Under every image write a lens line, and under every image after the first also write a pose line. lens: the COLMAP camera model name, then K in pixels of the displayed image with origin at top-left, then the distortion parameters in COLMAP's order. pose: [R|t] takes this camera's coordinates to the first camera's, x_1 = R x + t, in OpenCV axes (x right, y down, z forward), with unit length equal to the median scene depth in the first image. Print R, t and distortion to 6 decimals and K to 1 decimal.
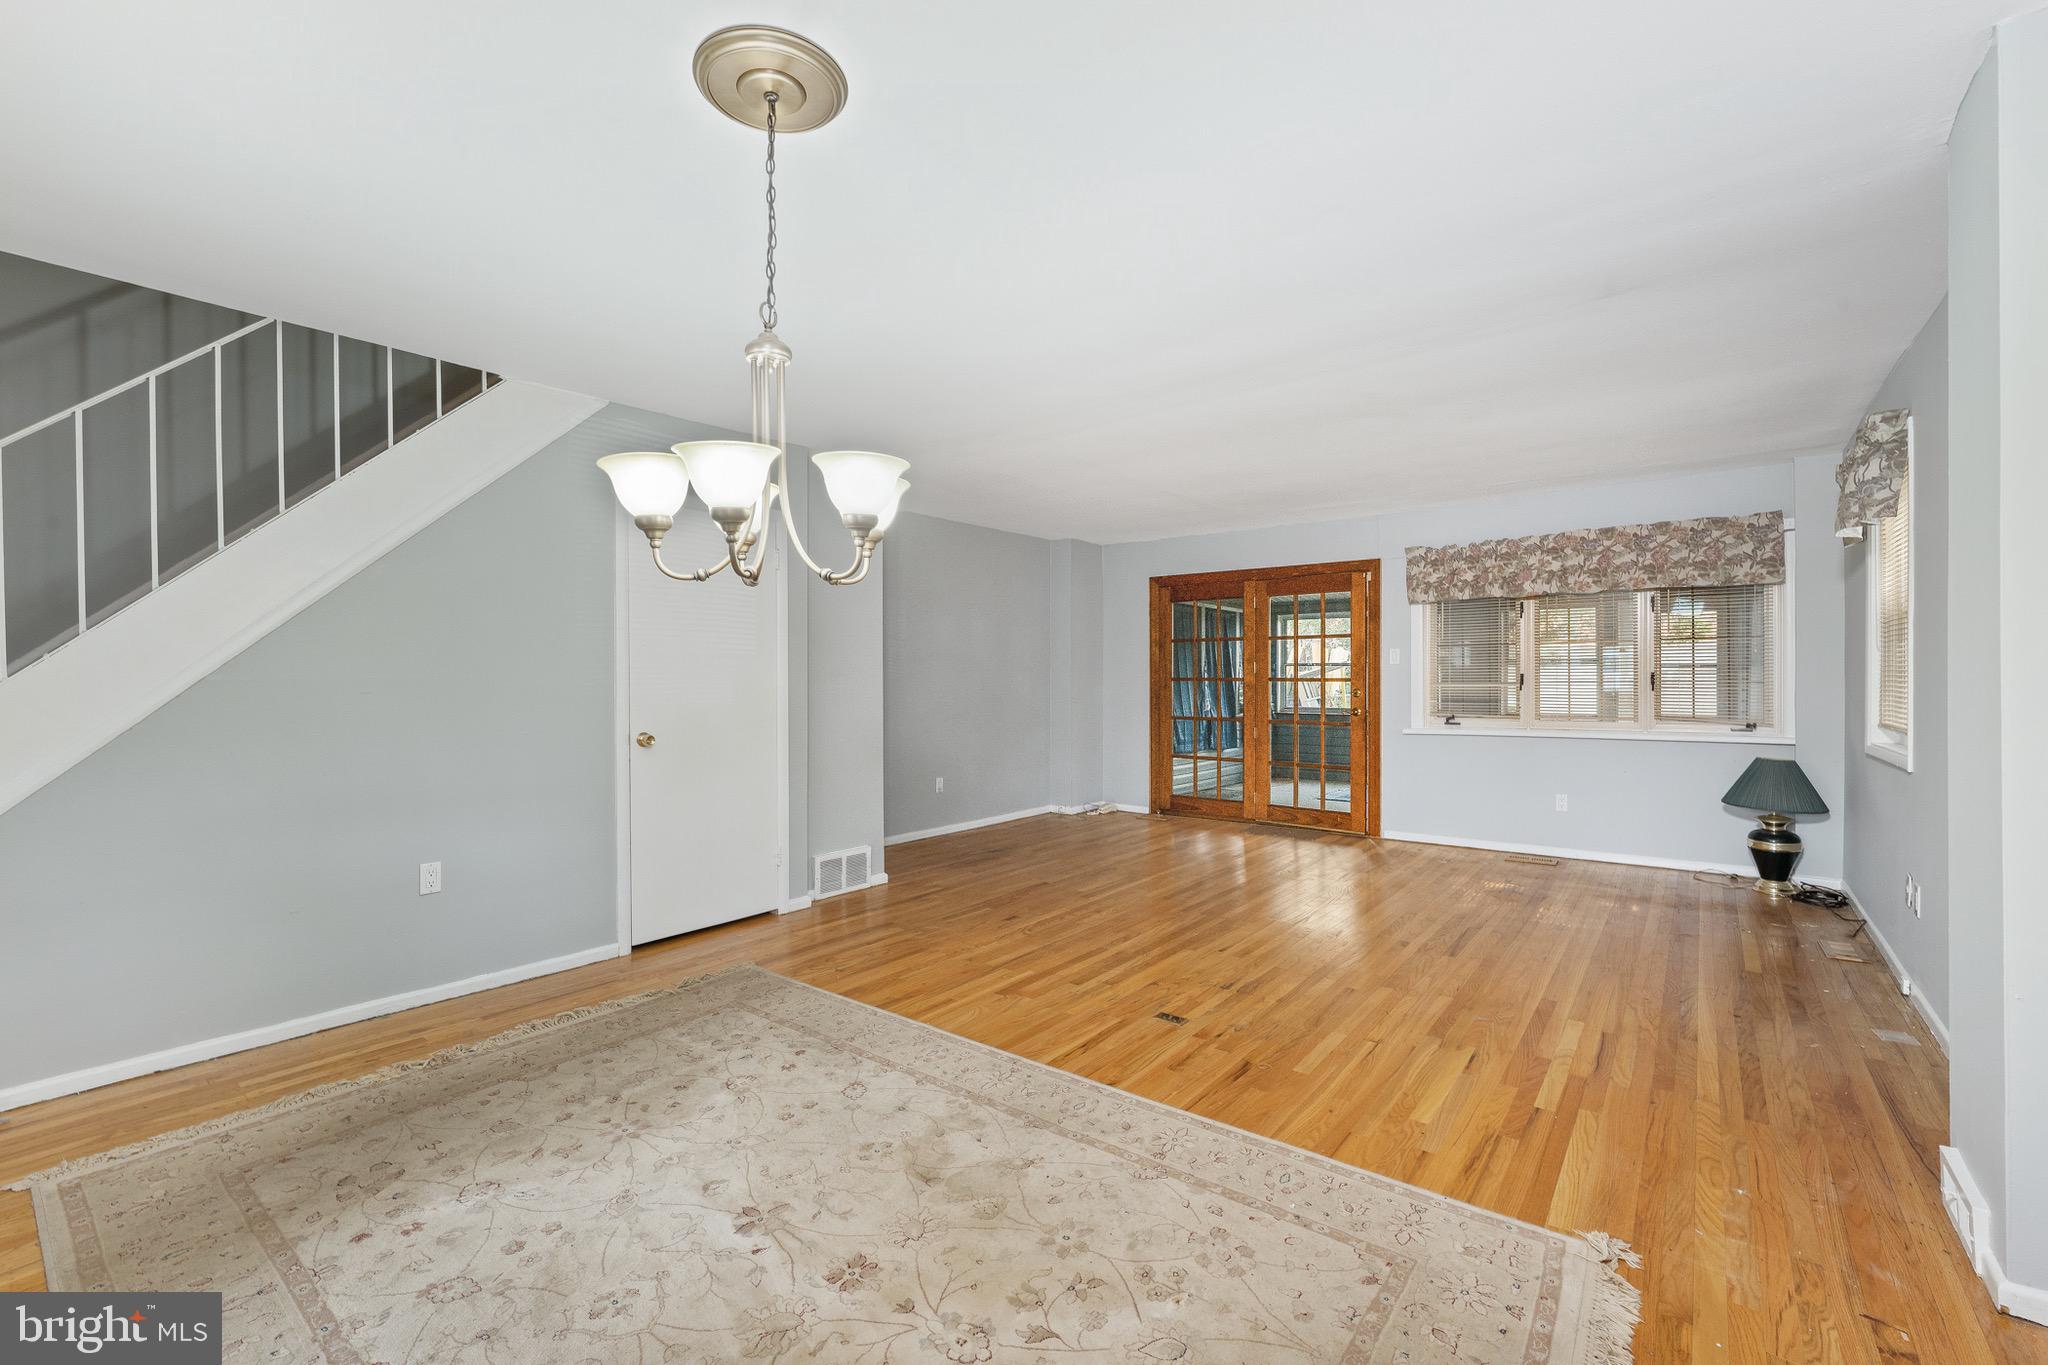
lens RADIAL K [[854.4, 0, 1030.5], [0, 854.4, 678.9], [0, 0, 1]] dist [-0.008134, -0.000311]
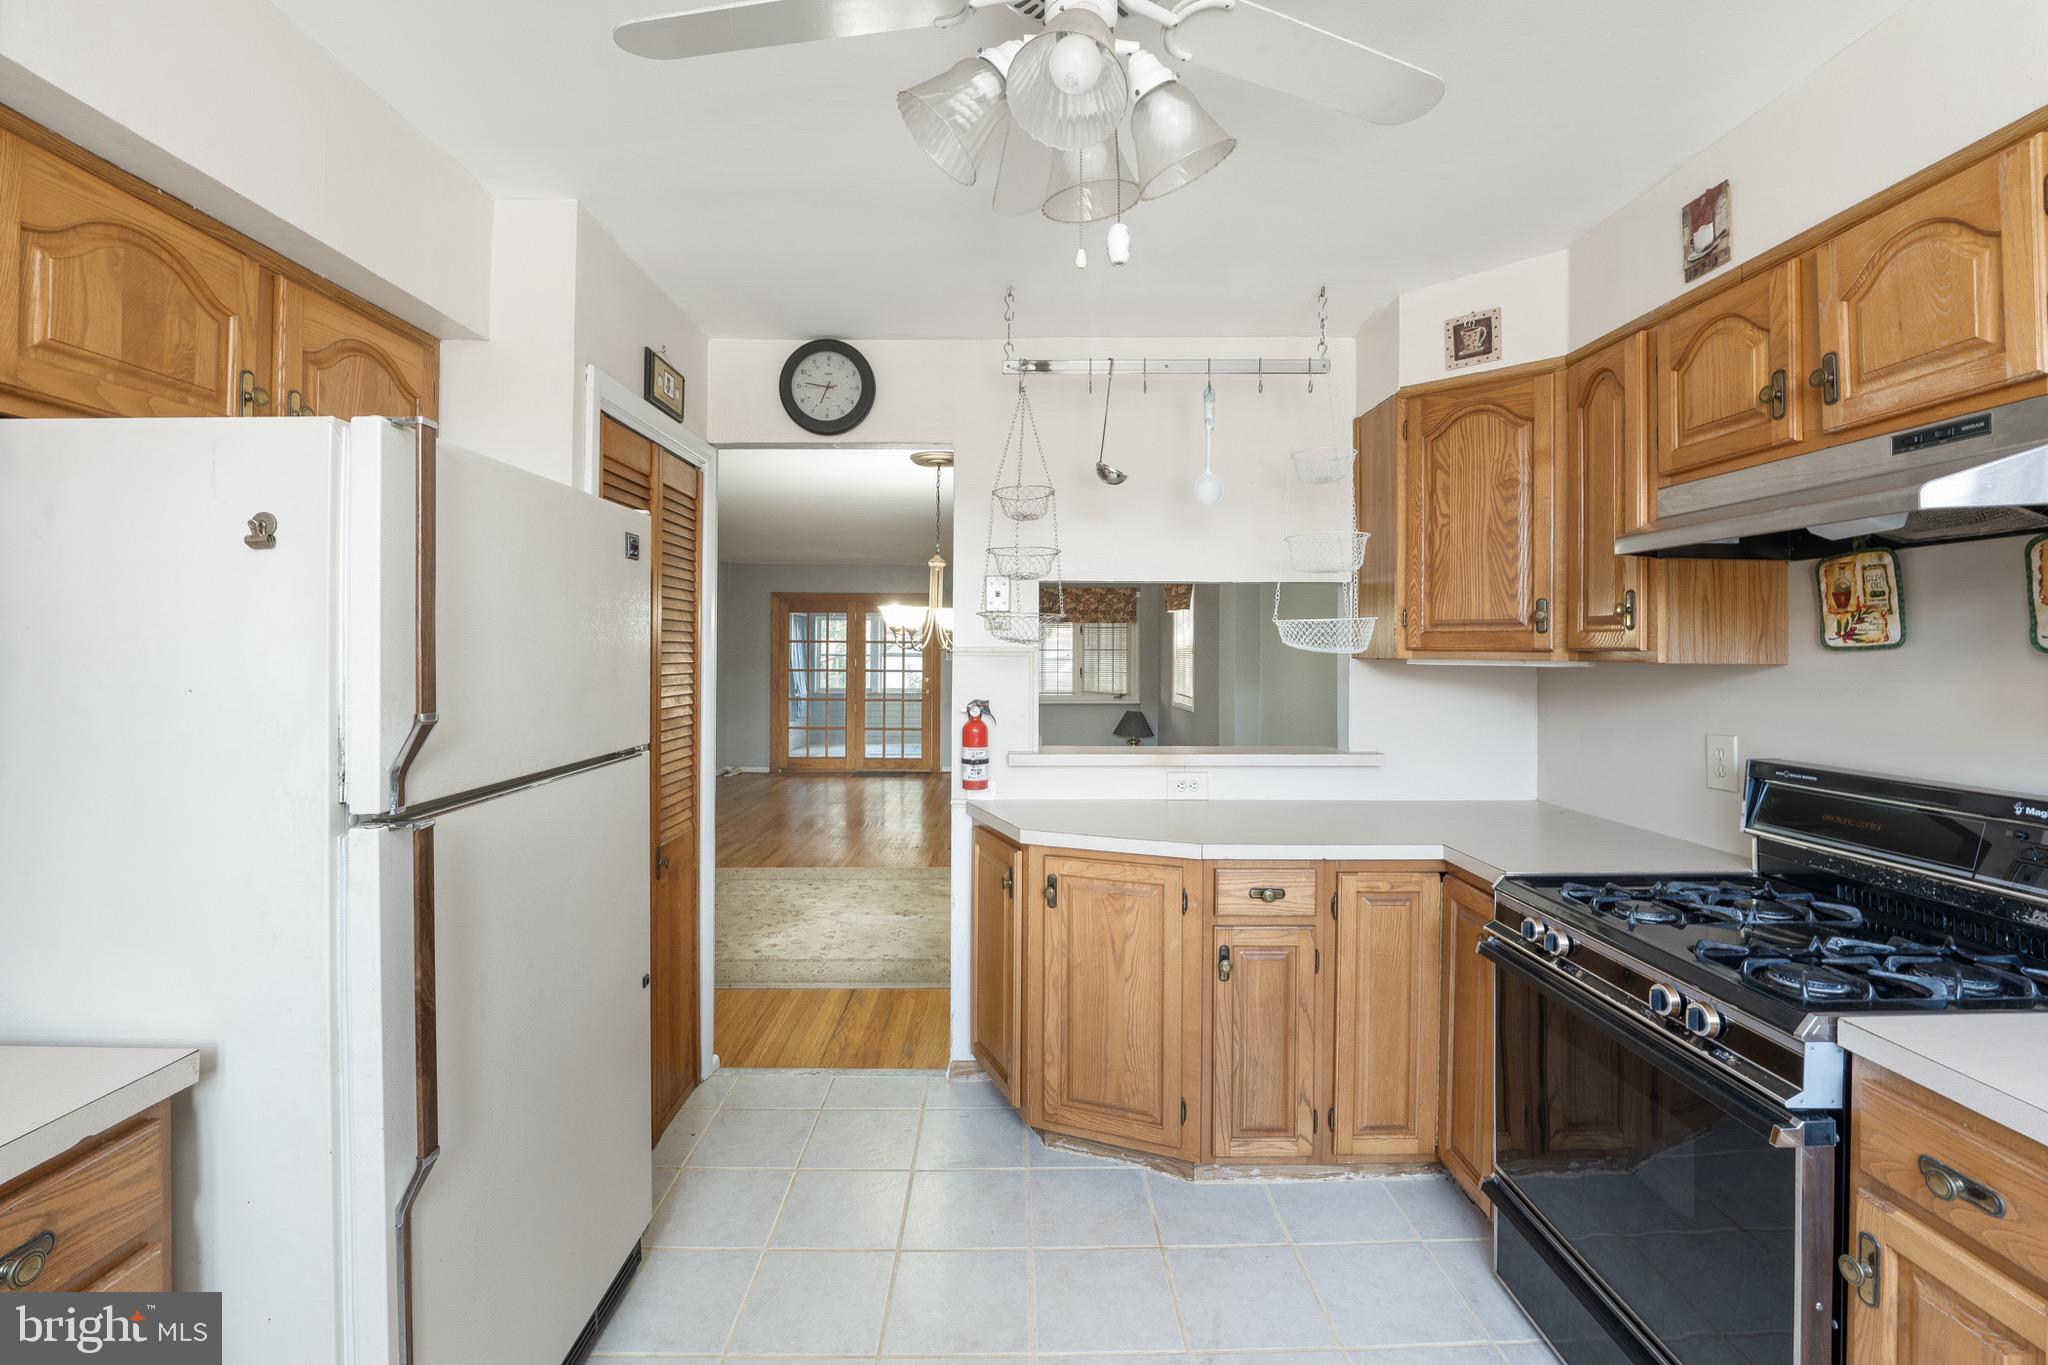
lens RADIAL K [[874.5, 0, 1006.1], [0, 874.5, 646.0], [0, 0, 1]] dist [-0.027667, 0.003716]
pose [[0.784636, 0.009728, 0.619880, -0.645488], [-0.004580, 0.999941, -0.009896, -0.038992], [-0.619940, 0.004926, 0.784634, -0.439159]]
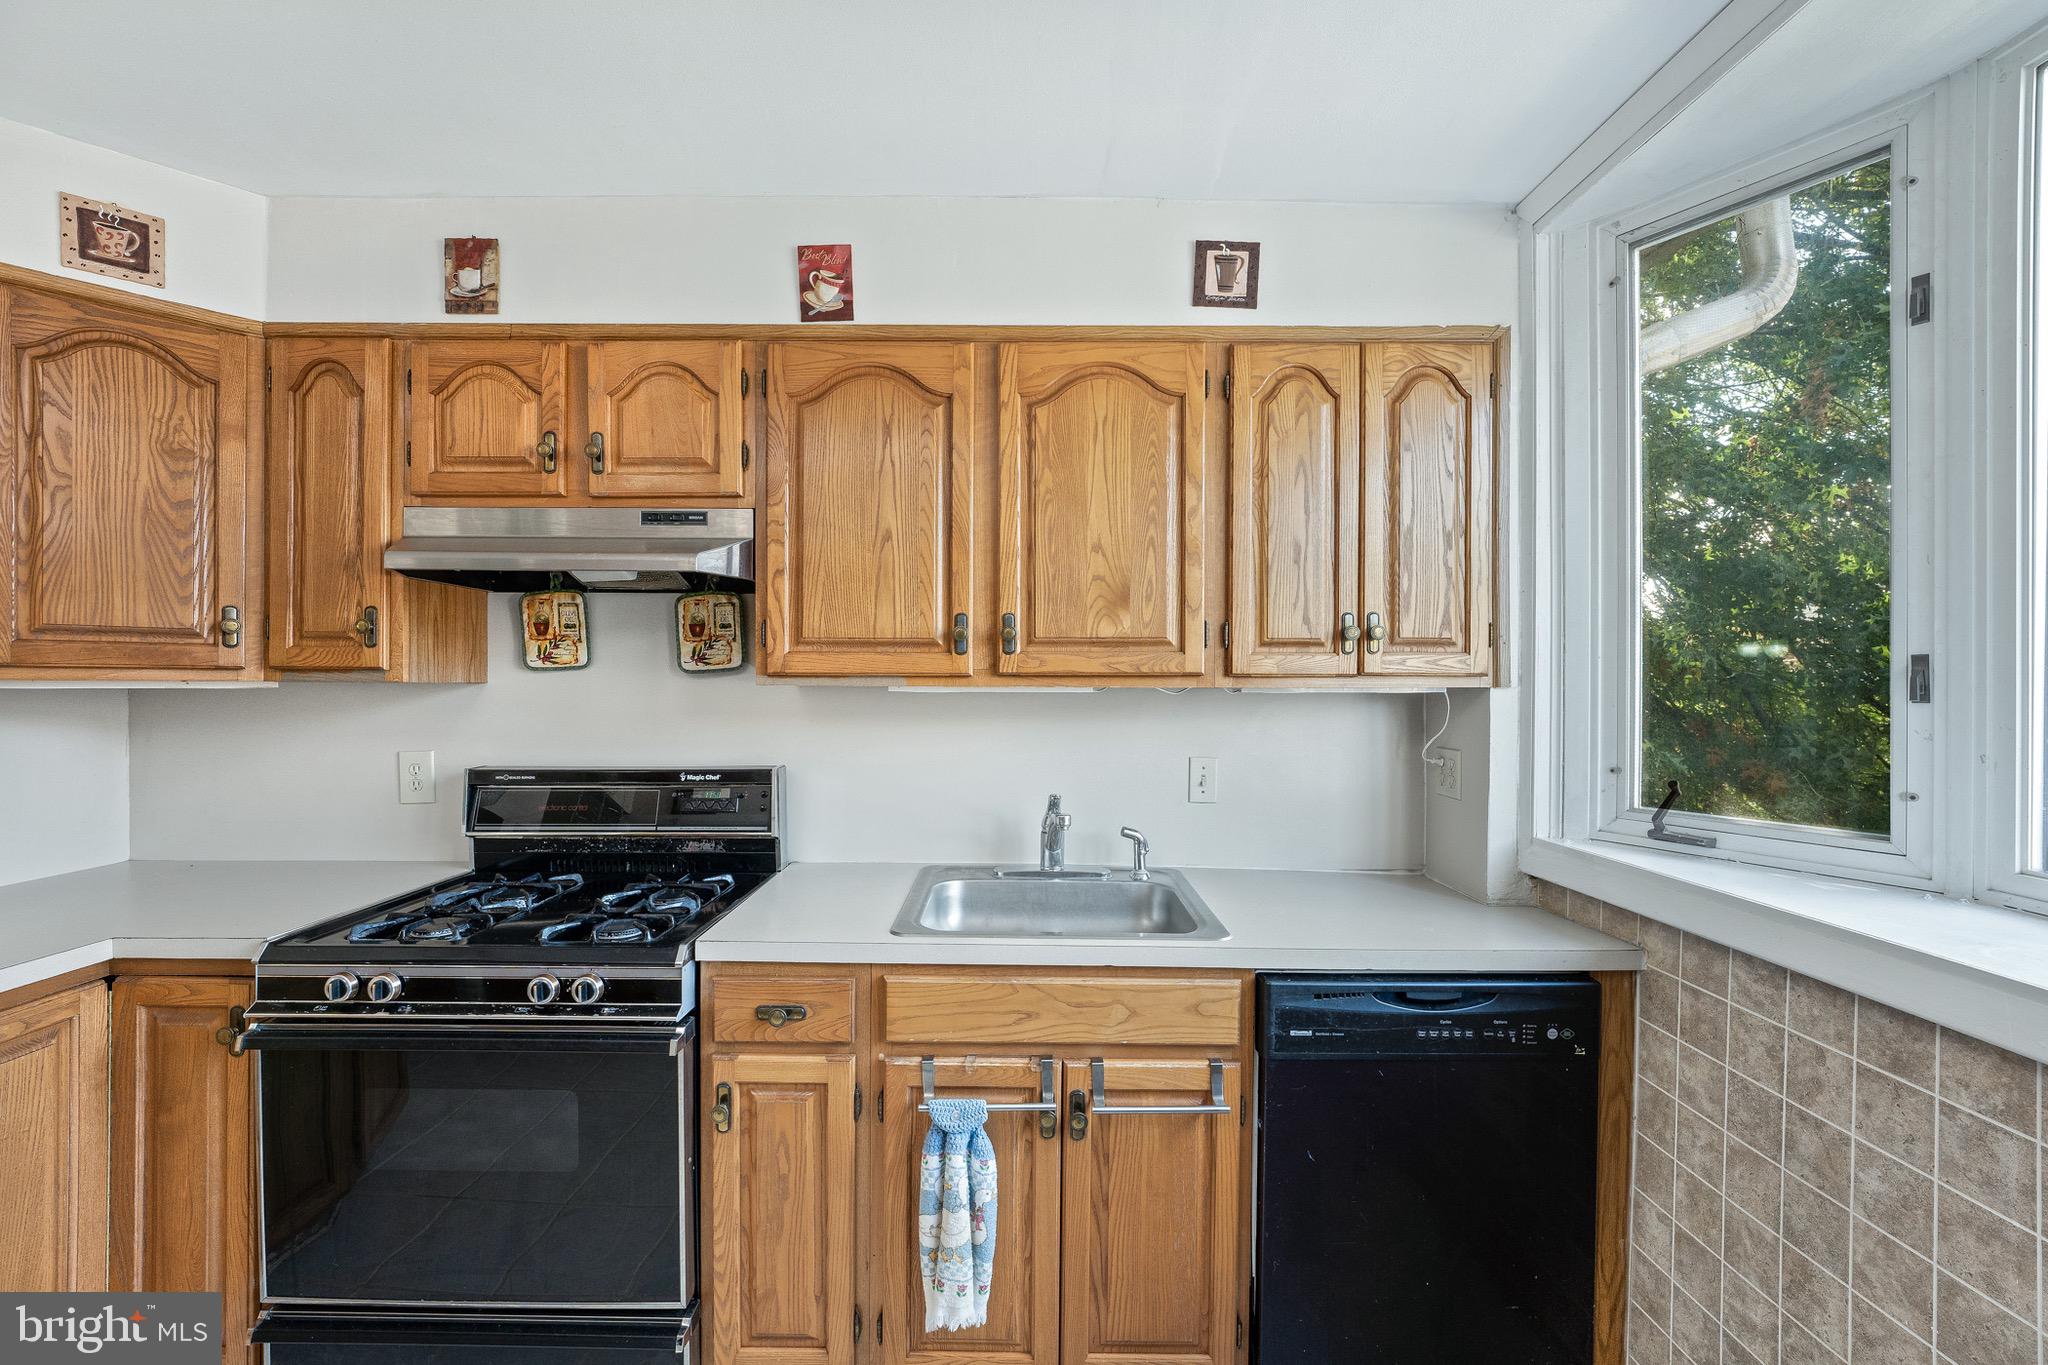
lens RADIAL K [[853.5, 0, 1032.1], [0, 853.5, 686.6], [0, 0, 1]] dist [-0.013259, 0.003762]
pose [[-0.621898, -0.006231, 0.783074, -0.646368], [-0.000445, 0.999971, 0.007603, -0.037367], [-0.783099, 0.004380, -0.621882, -0.295767]]
